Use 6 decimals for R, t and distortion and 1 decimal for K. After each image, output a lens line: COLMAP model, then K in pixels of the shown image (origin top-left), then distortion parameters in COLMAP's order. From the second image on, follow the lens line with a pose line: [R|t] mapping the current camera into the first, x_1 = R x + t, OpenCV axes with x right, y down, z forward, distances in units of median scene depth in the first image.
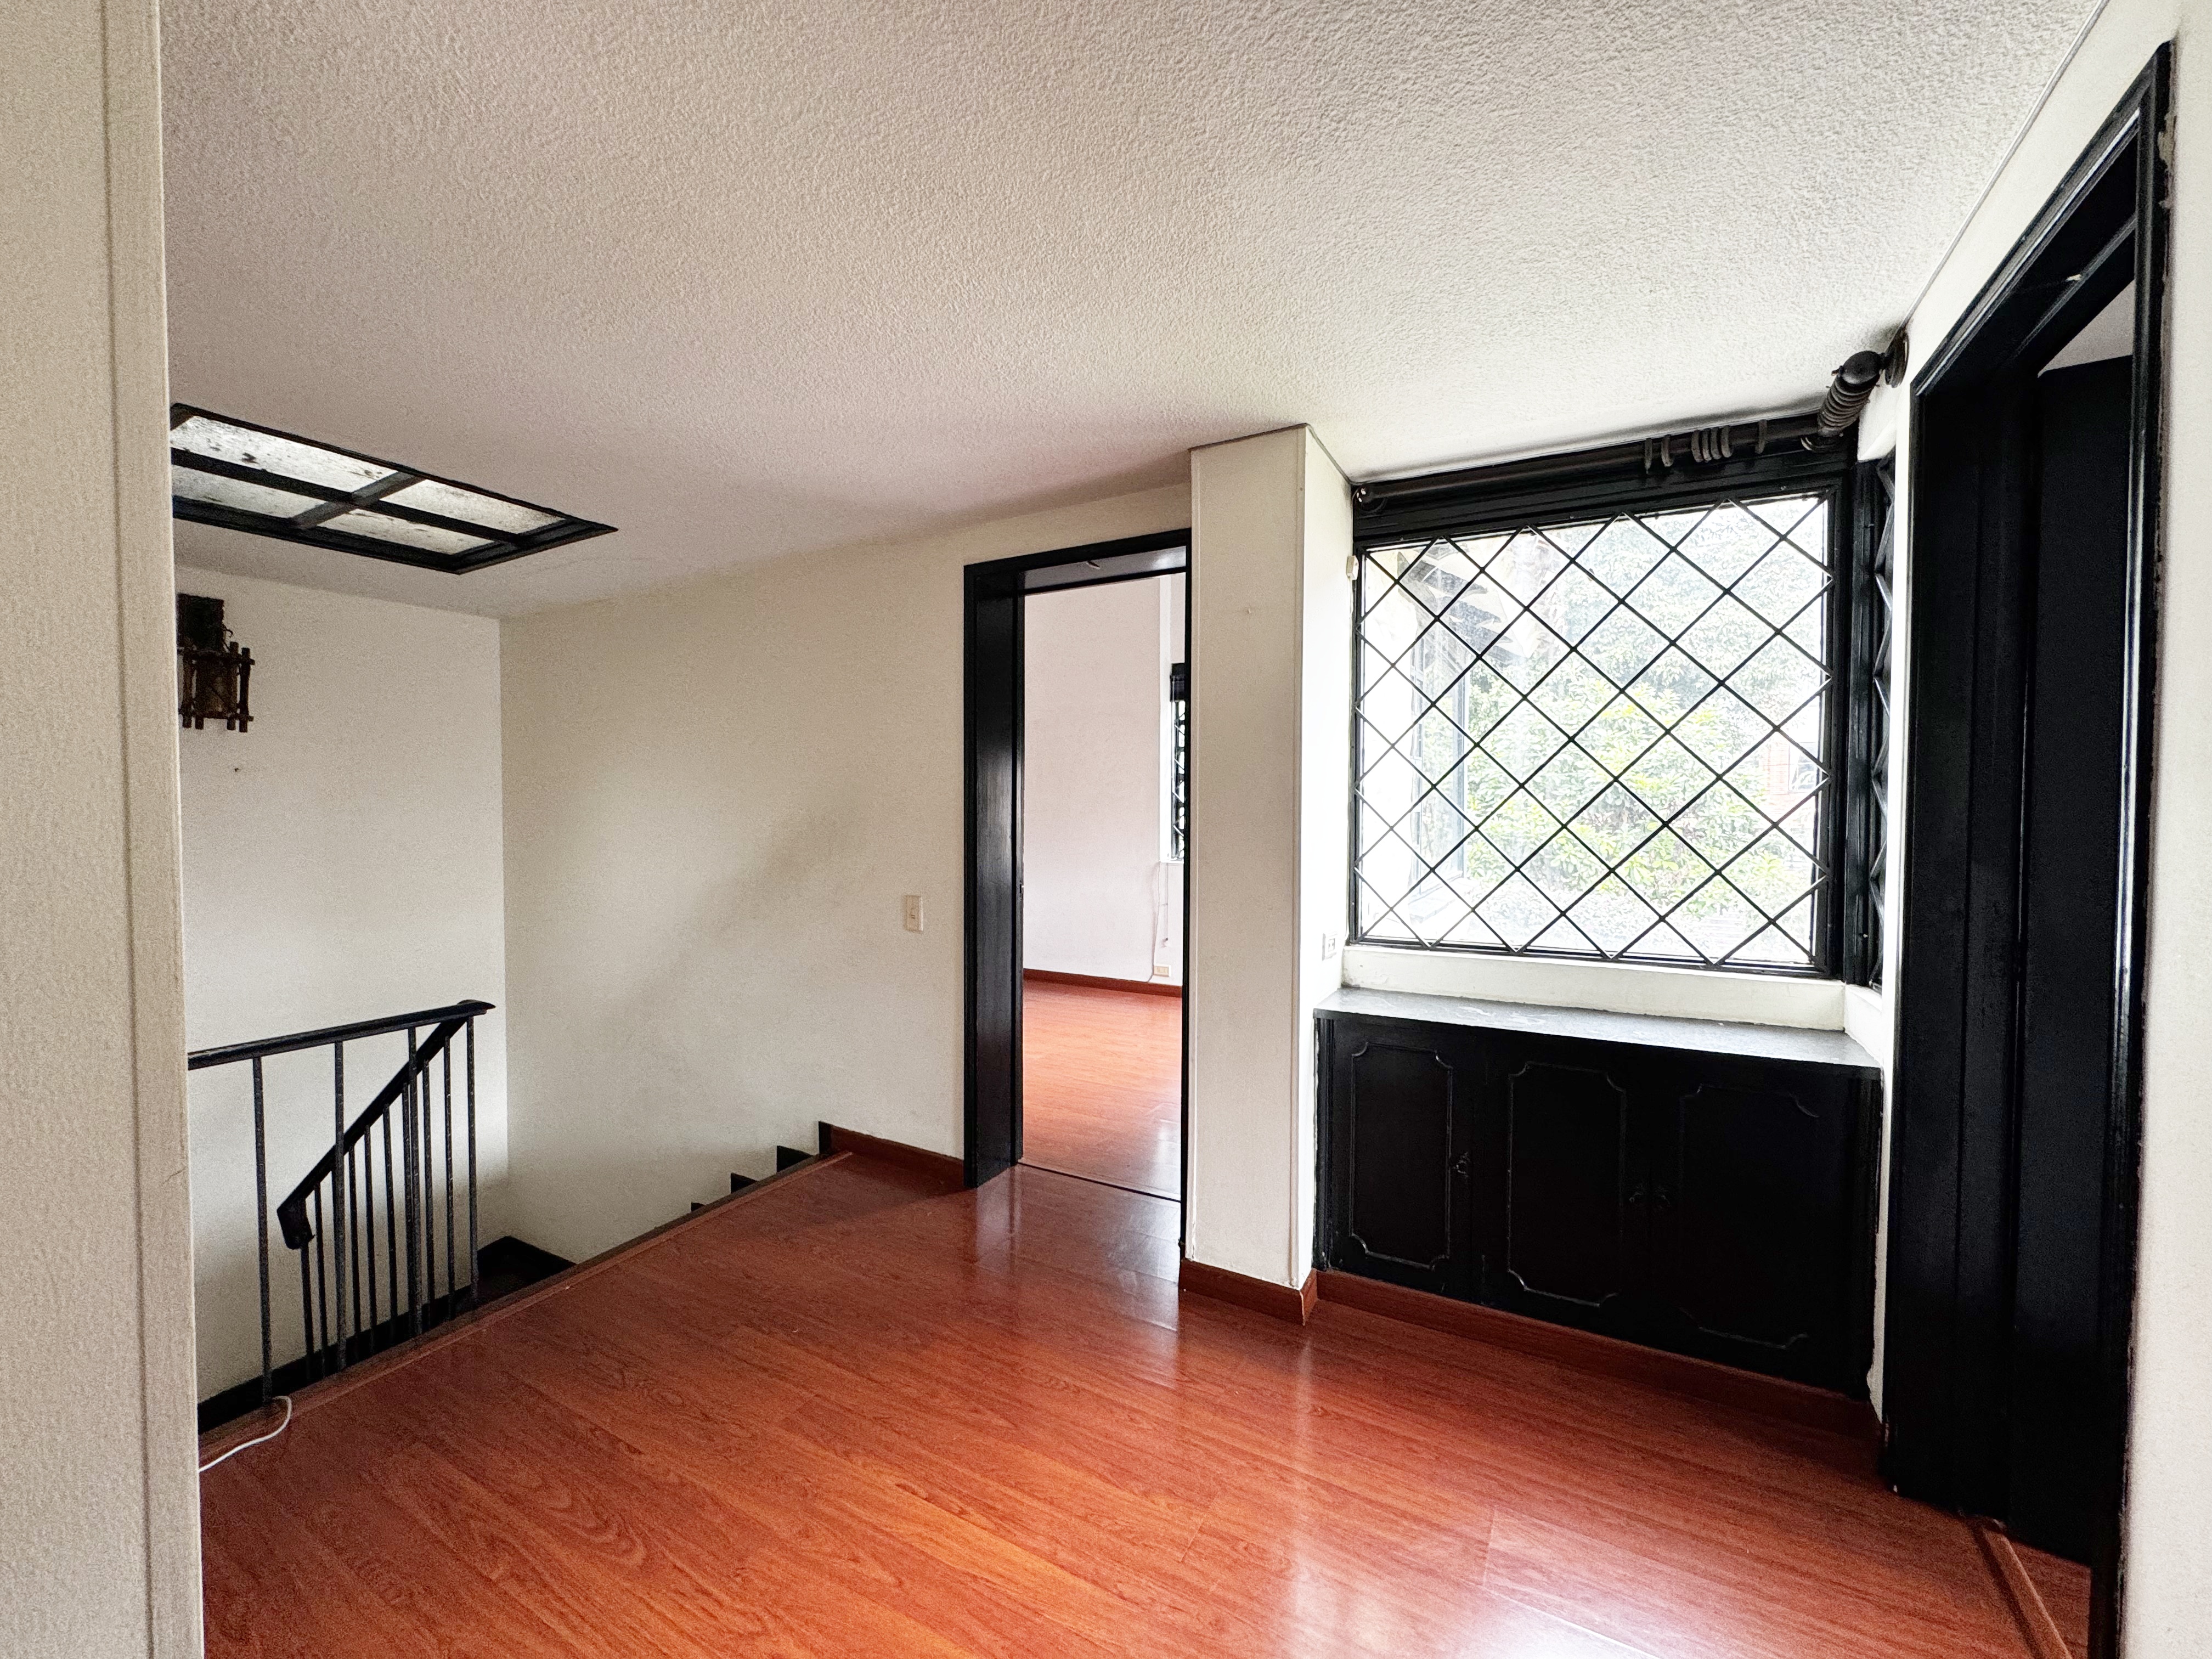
lens RADIAL K [[890.4, 0, 1105.1], [0, 890.4, 832.7], [0, 0, 1]] dist [-0.000347, 0.000570]
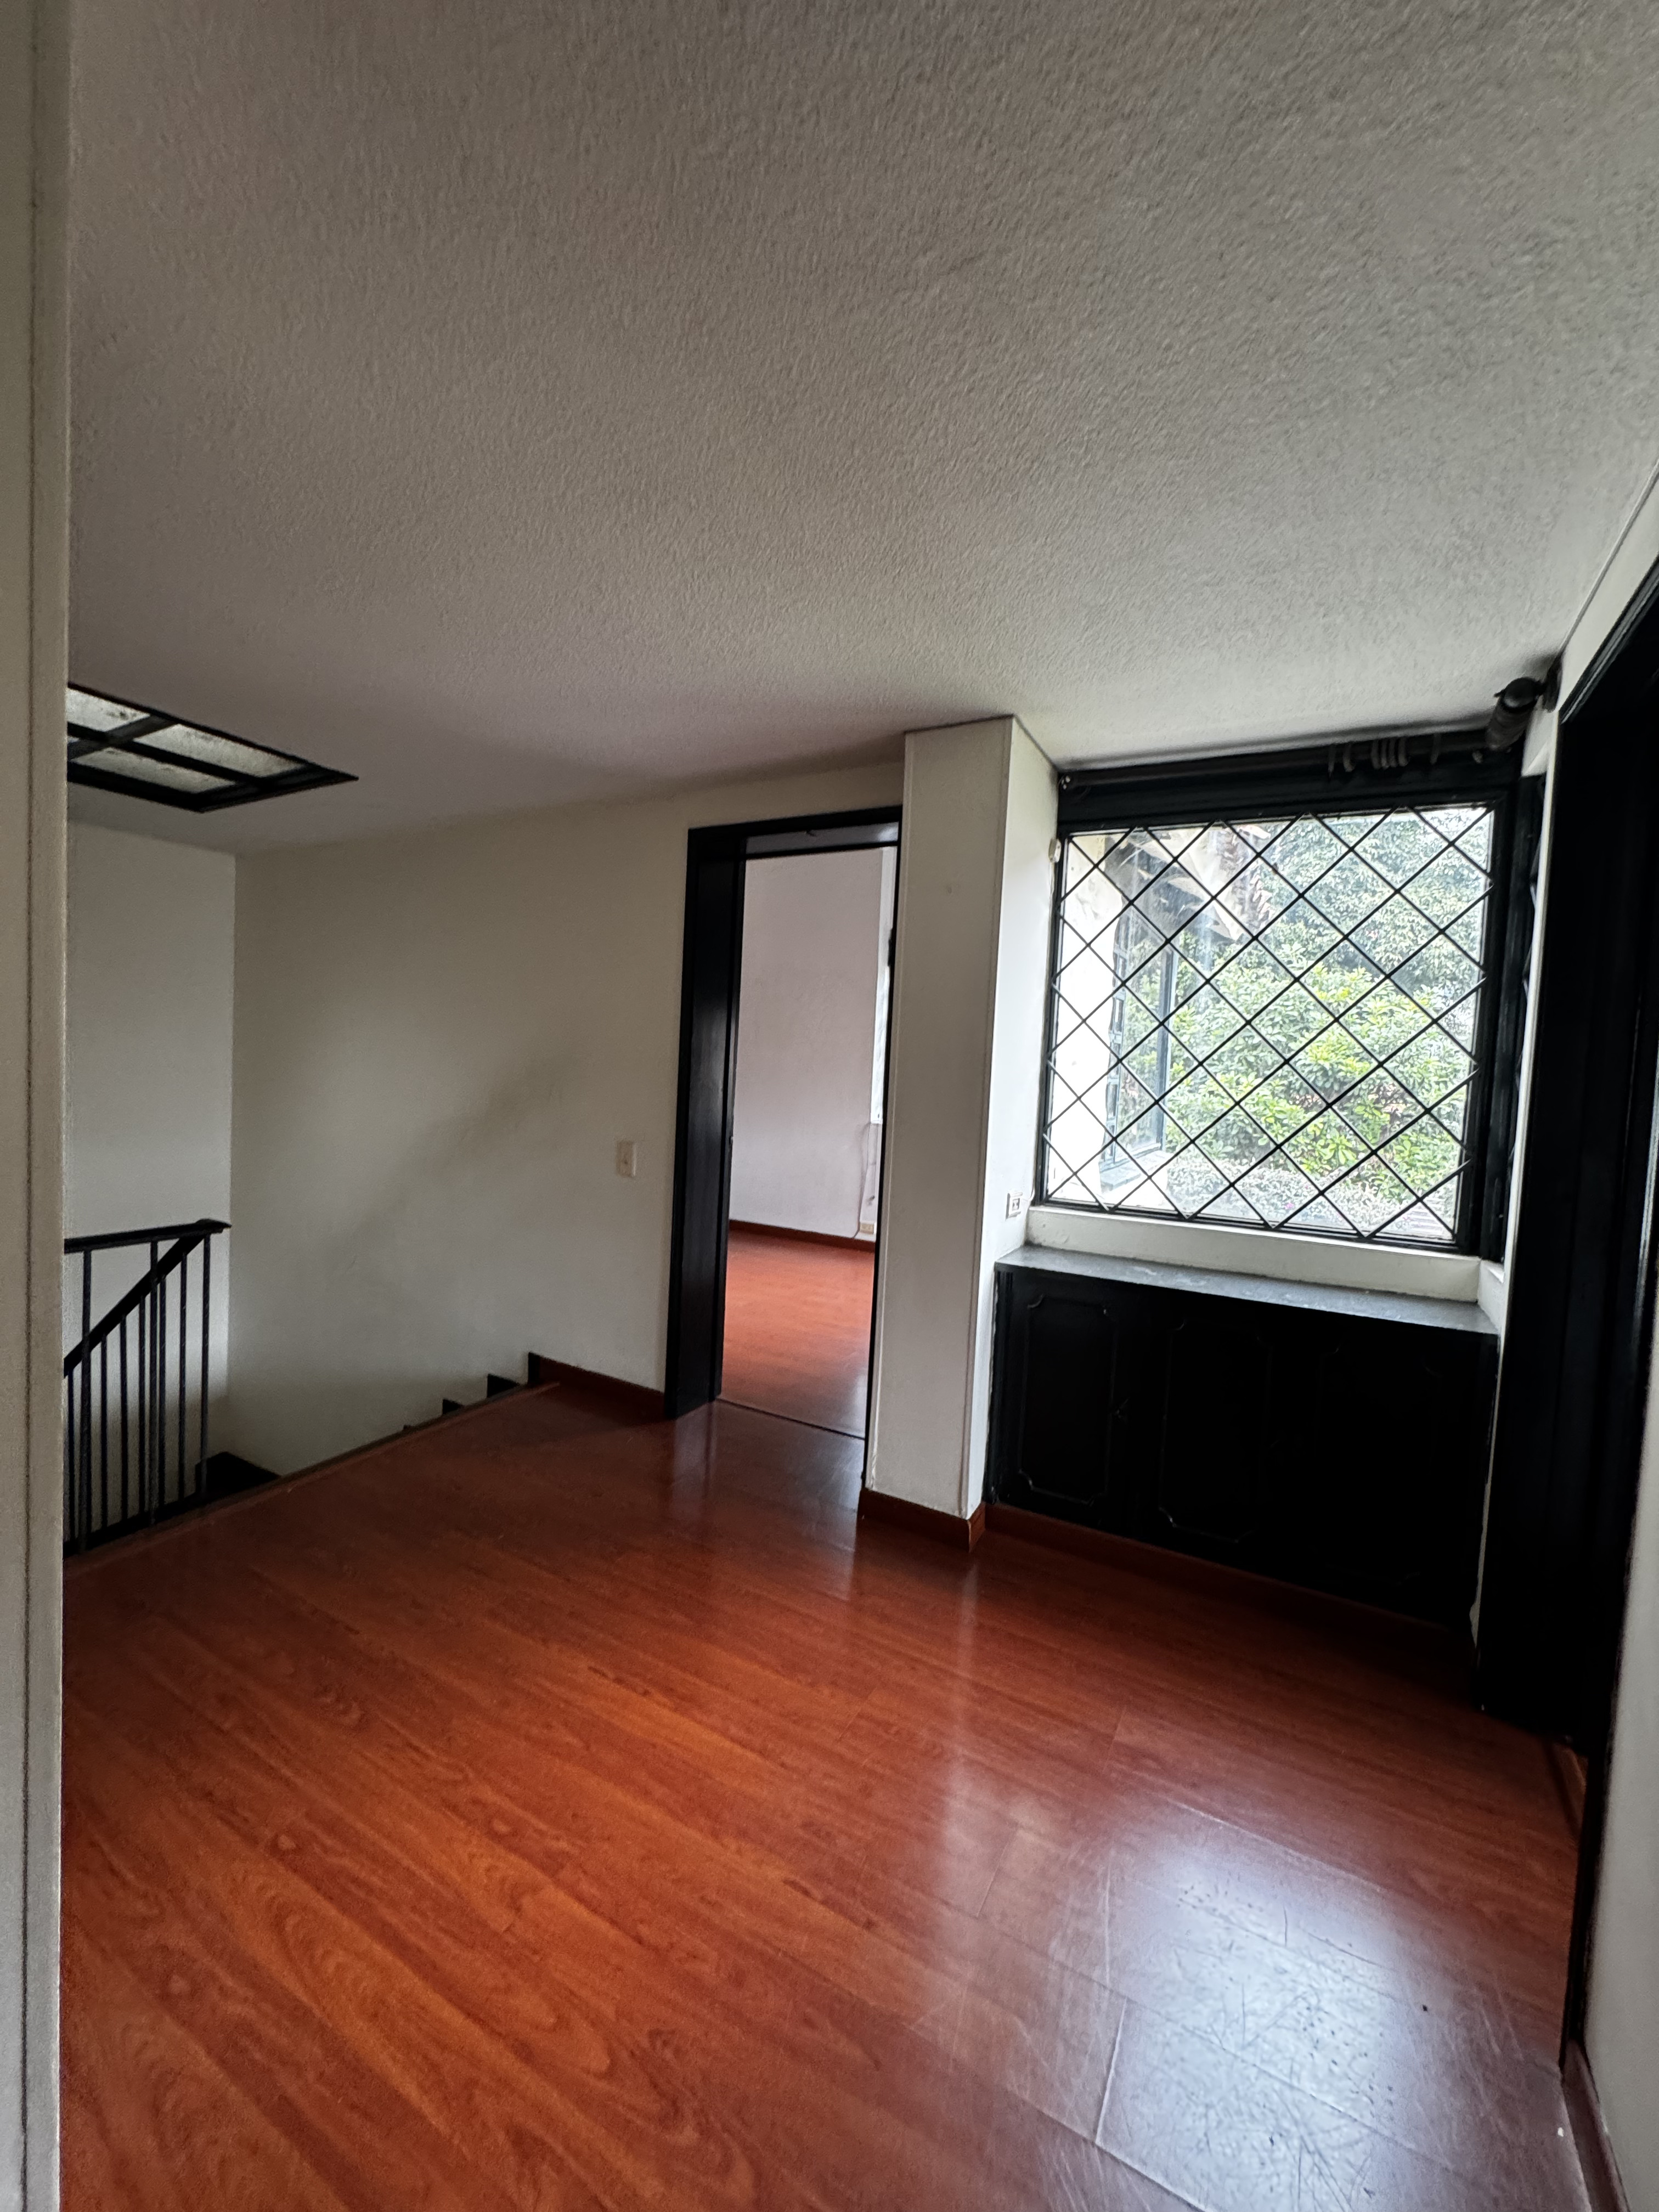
lens RADIAL K [[890.4, 0, 829.9], [0, 890.4, 1109.2], [0, 0, 1]] dist [-0.000347, 0.000570]
pose [[0.998947, 0.045315, 0.007147, 0.020917], [-0.045438, 0.998802, 0.018153, 0.002878], [-0.006315, -0.018459, 0.999810, -0.074731]]
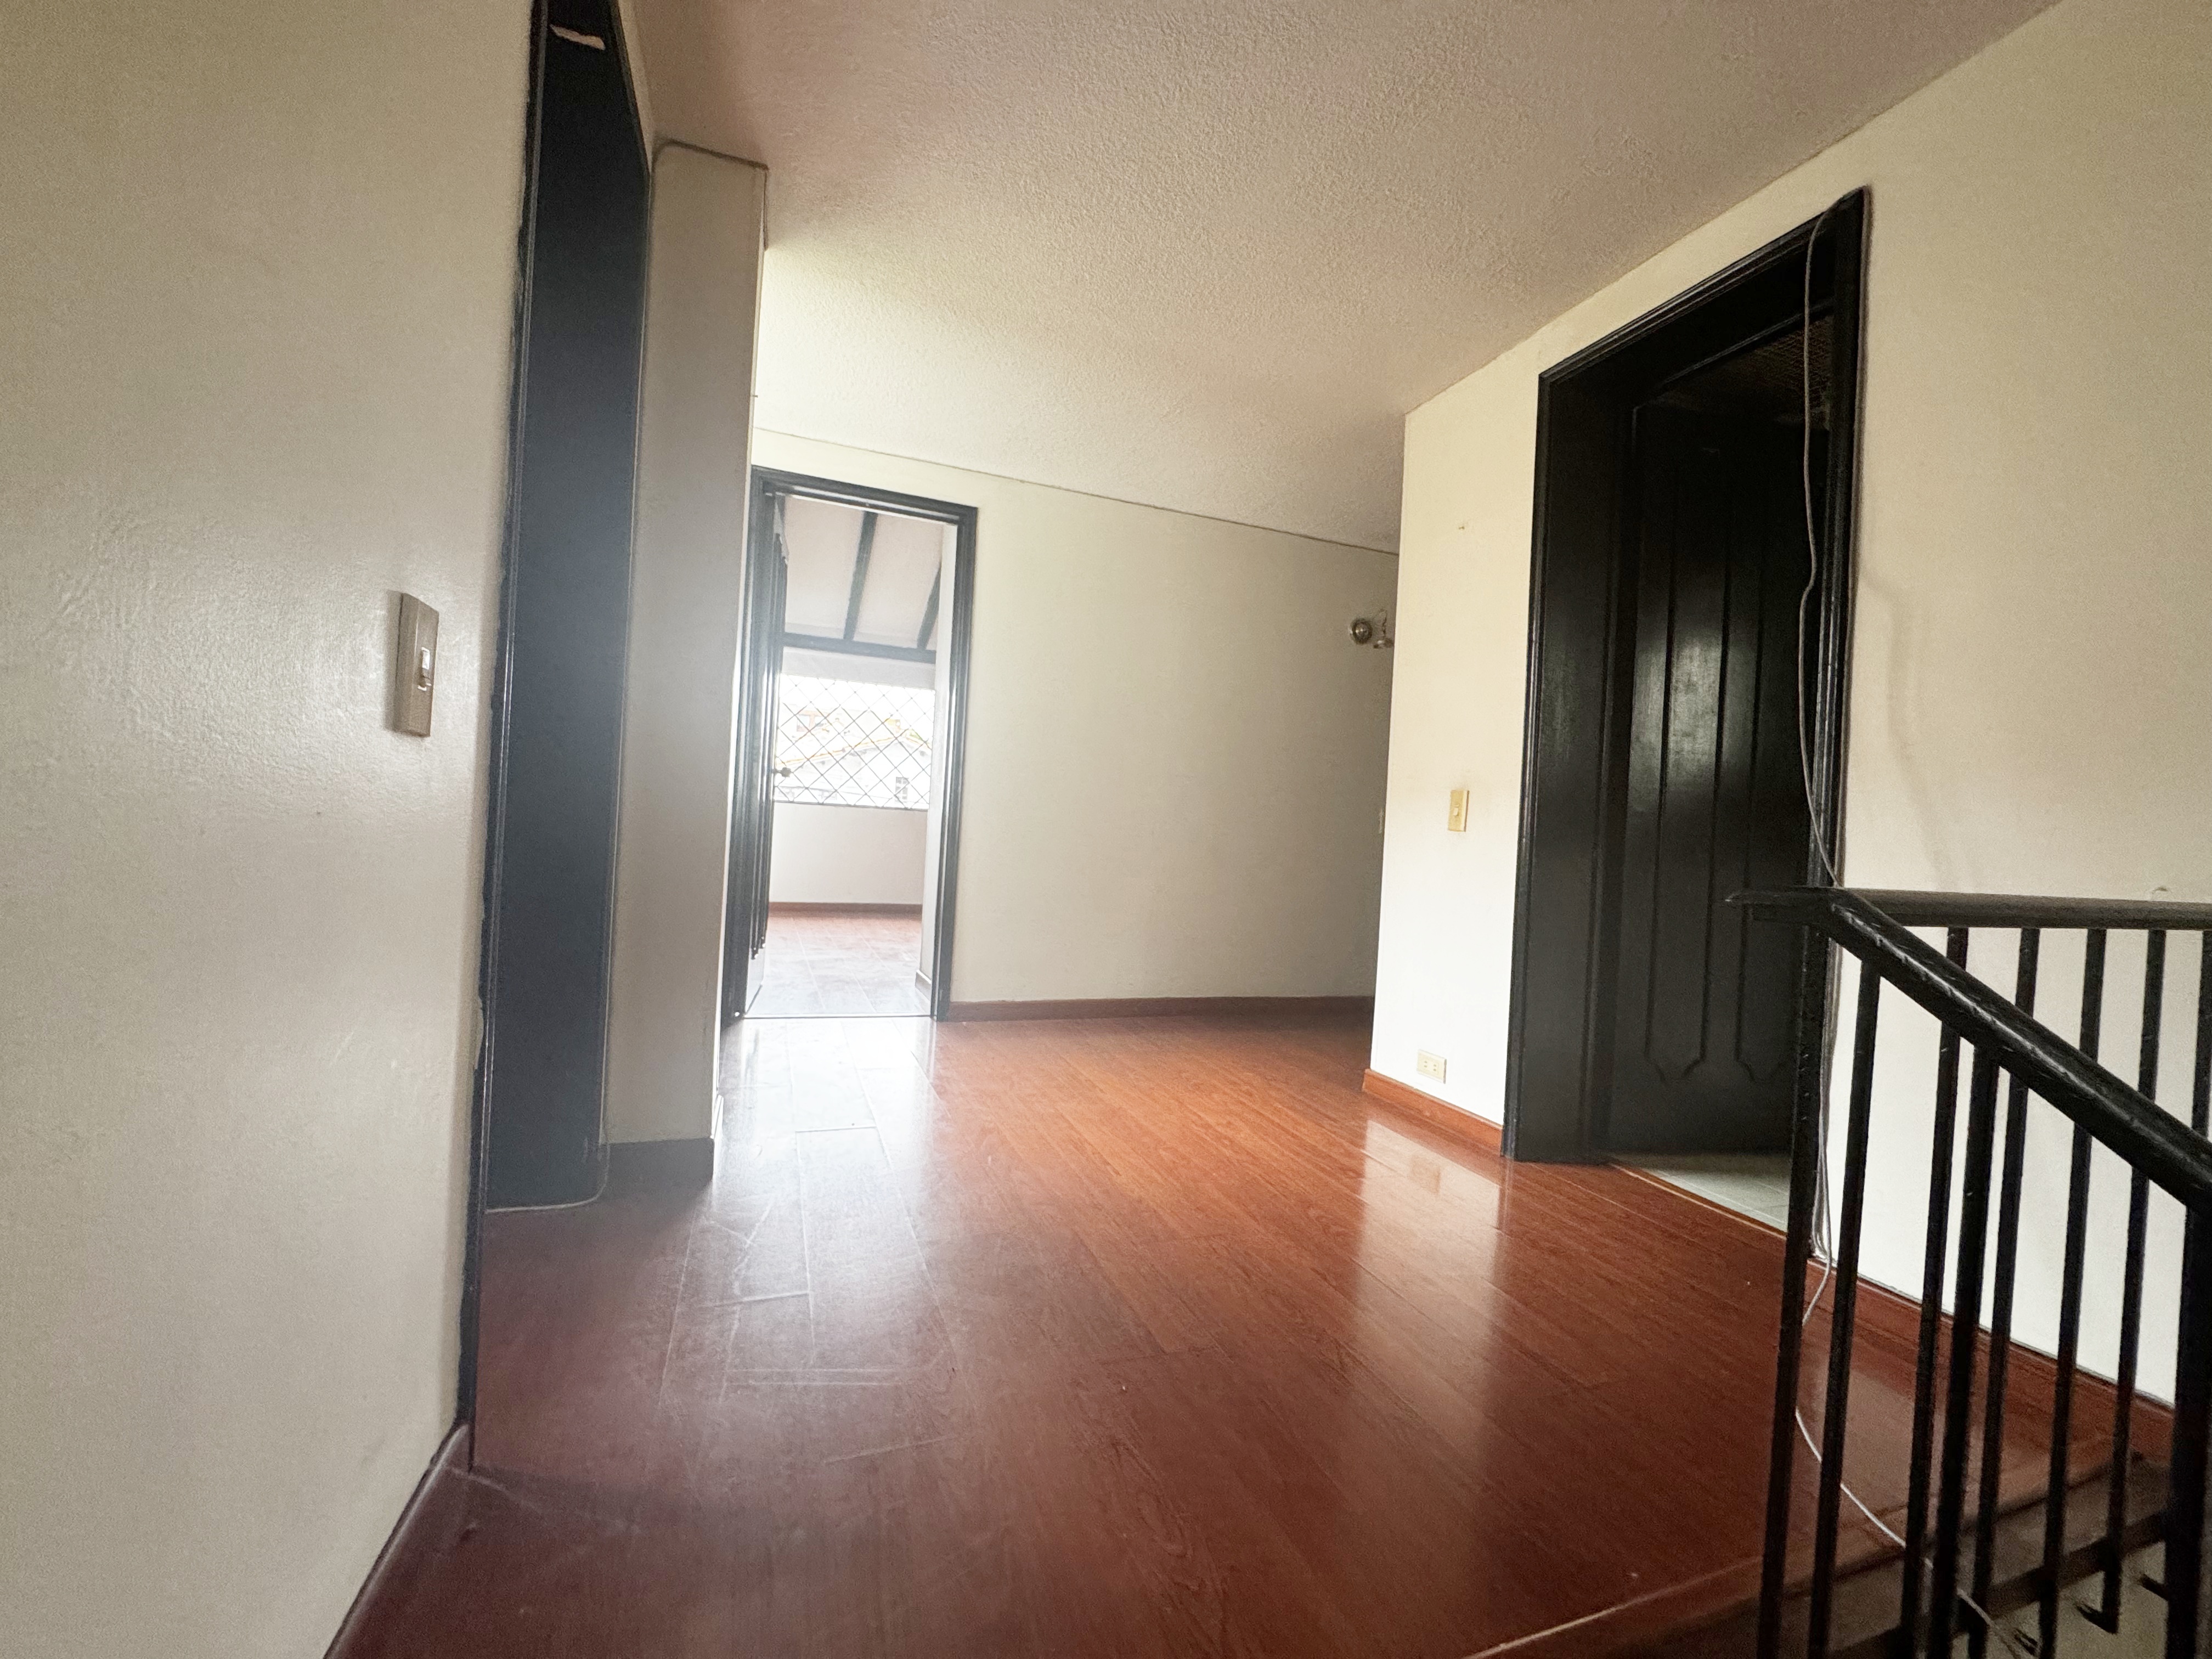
lens RADIAL K [[890.4, 0, 1107.2], [0, 890.4, 832.9], [0, 0, 1]] dist [-0.000347, 0.000570]
pose [[-0.768300, -0.047610, 0.638317, -0.745548], [-0.036980, 0.998866, 0.029993, 0.176298], [-0.639021, -0.000562, -0.769189, 1.490660]]
